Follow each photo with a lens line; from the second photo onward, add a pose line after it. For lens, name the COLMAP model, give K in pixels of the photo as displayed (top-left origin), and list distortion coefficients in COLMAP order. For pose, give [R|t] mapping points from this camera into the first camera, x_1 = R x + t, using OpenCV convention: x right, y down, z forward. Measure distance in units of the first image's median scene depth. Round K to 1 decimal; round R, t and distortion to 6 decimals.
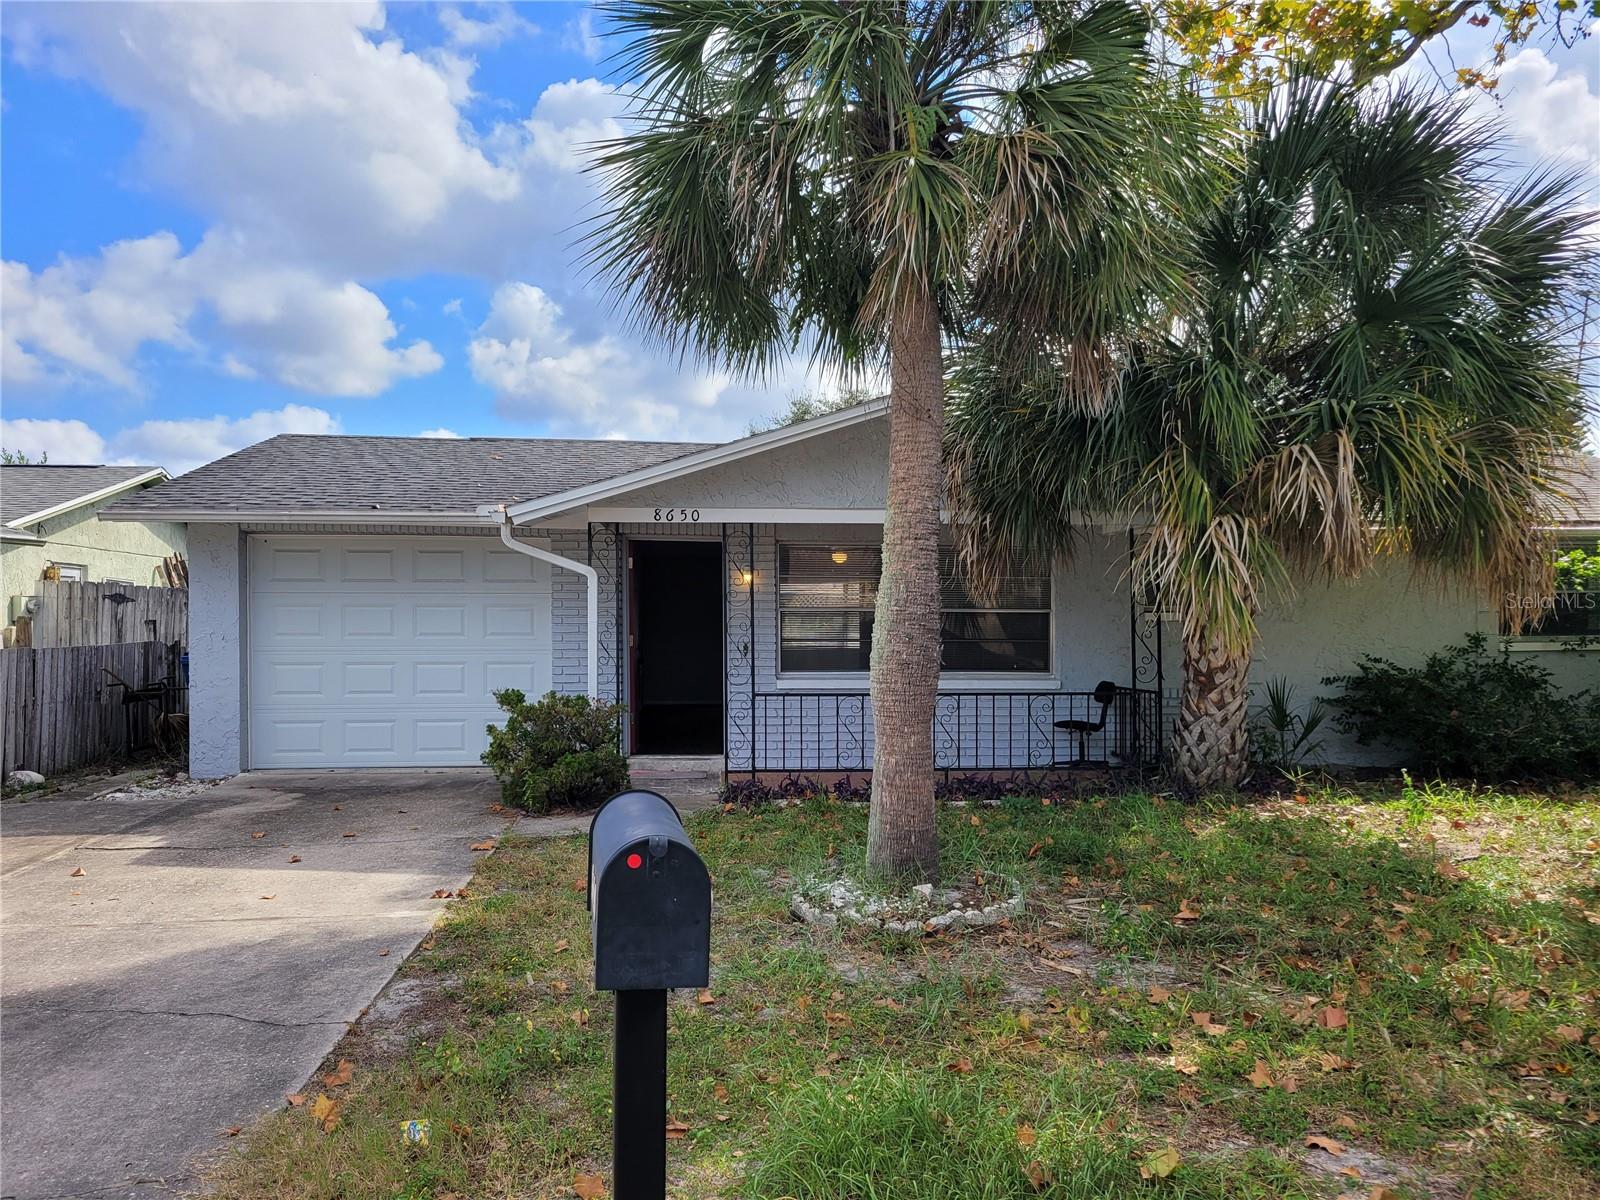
lens RADIAL K [[1195.3, 0, 796.7], [0, 1195.3, 636.3], [0, 0, 1]] dist [0.037423, -0.009558]
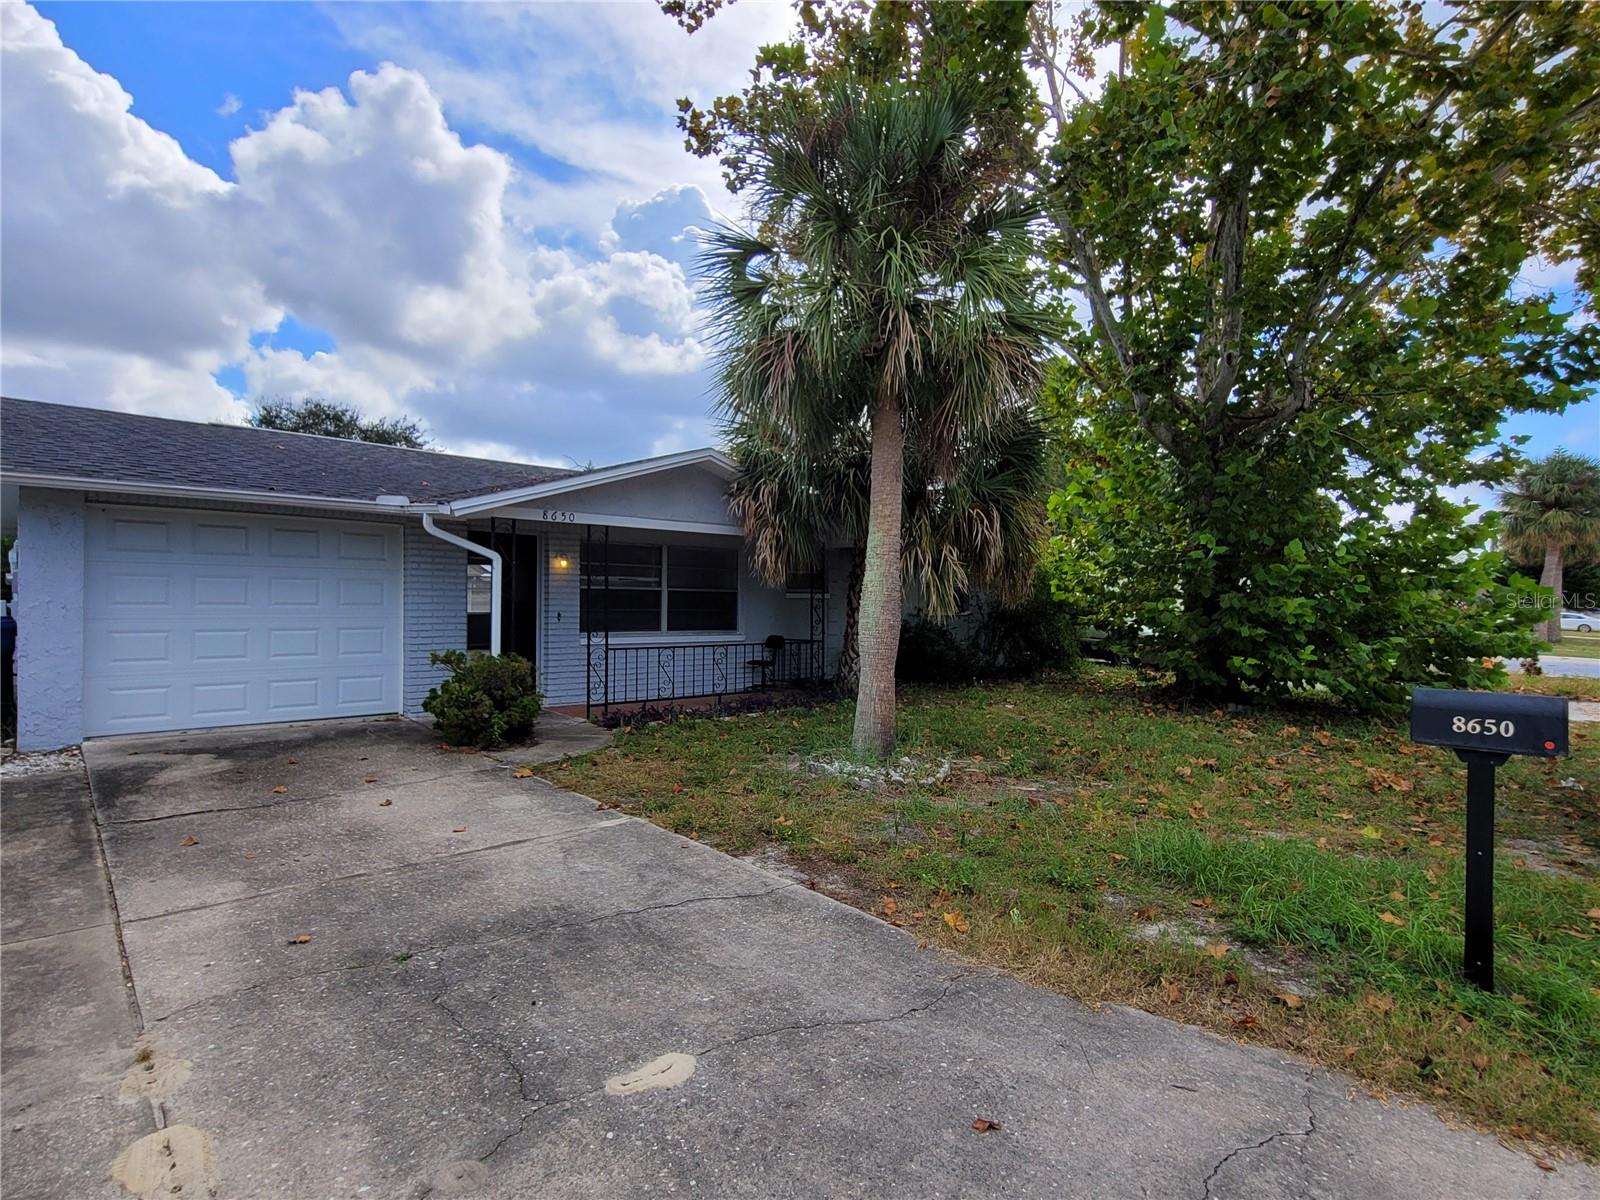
lens RADIAL K [[824.1, 0, 800.0], [0, 824.1, 600.0], [0, 0, 1]] dist [-0.004055, -0.000427]
pose [[0.791070, 0.009170, 0.611657, -0.463896], [-0.005129, 0.999952, -0.008357, -0.001746], [-0.611704, 0.003474, 0.791079, 0.112974]]
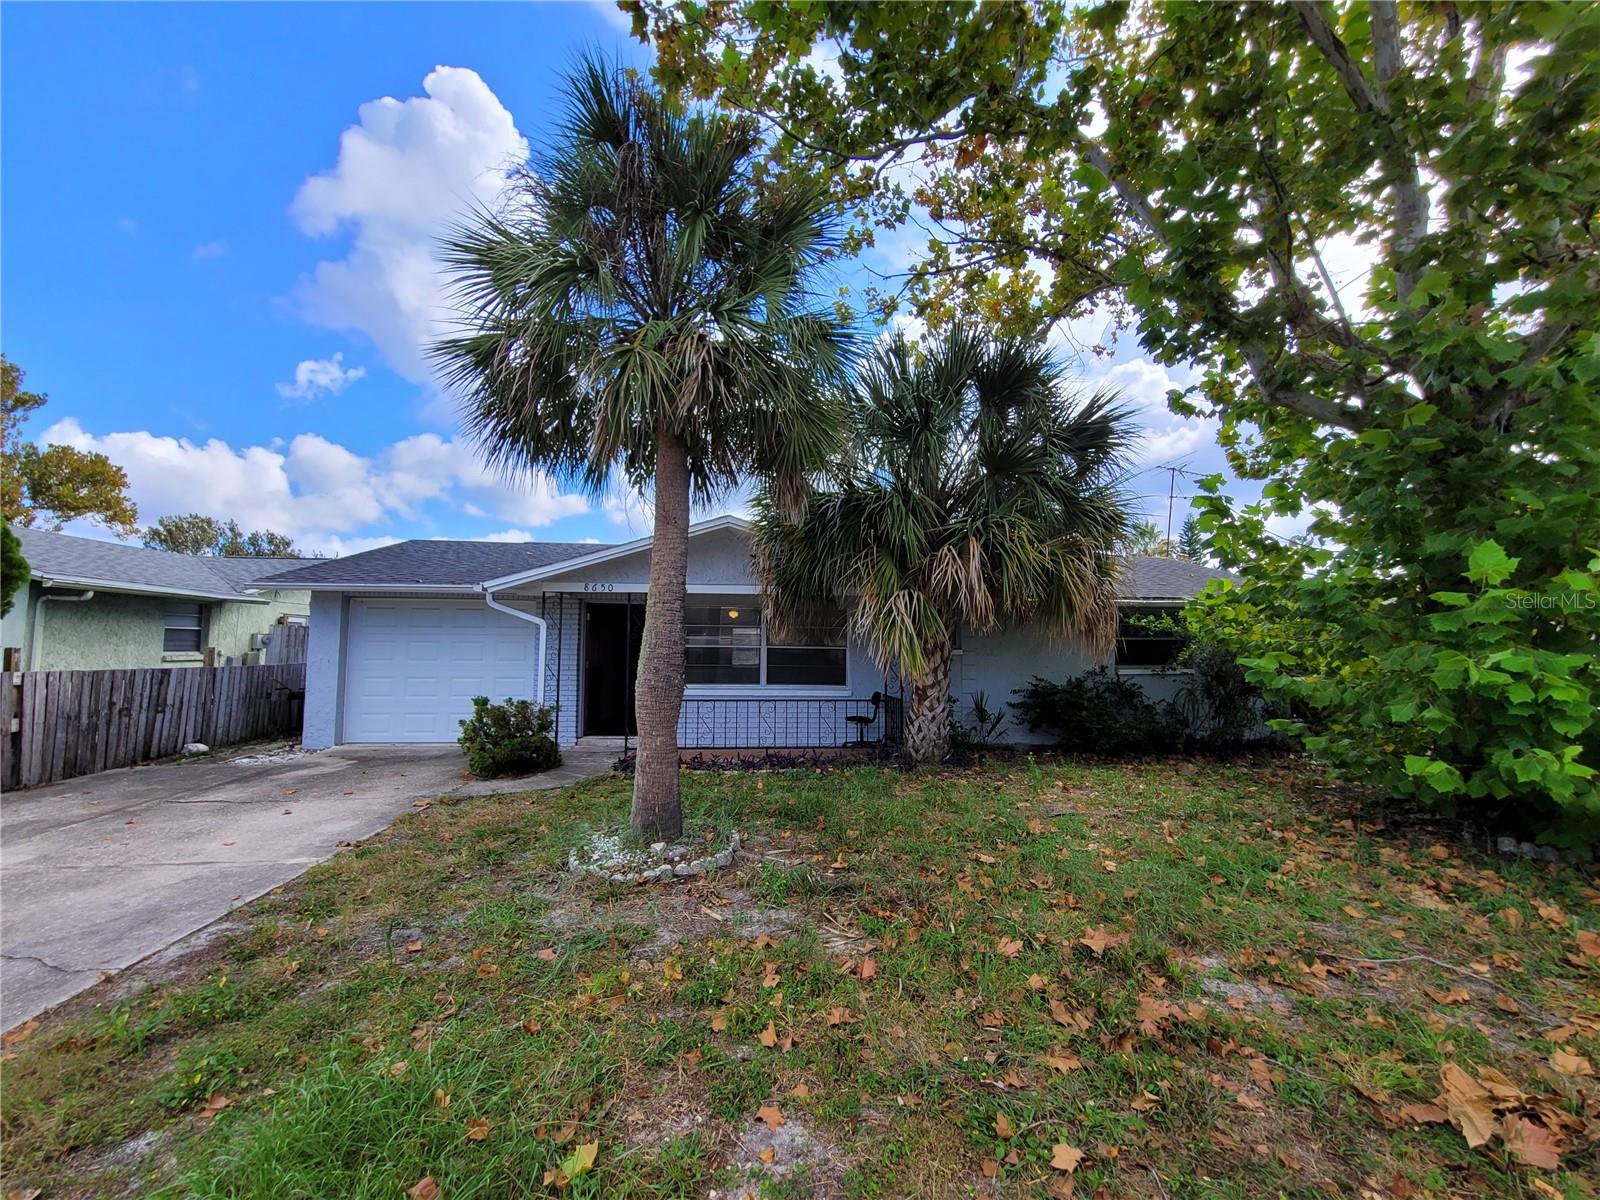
lens RADIAL K [[654.5, 0, 806.4], [0, 654.5, 600.2], [0, 0, 1]] dist [-0.002446, -0.000458]
pose [[0.999886, 0.008285, 0.012598, 0.174628], [-0.007170, 0.996260, -0.086110, -0.010647], [-0.013264, 0.086010, 0.996206, 0.122614]]
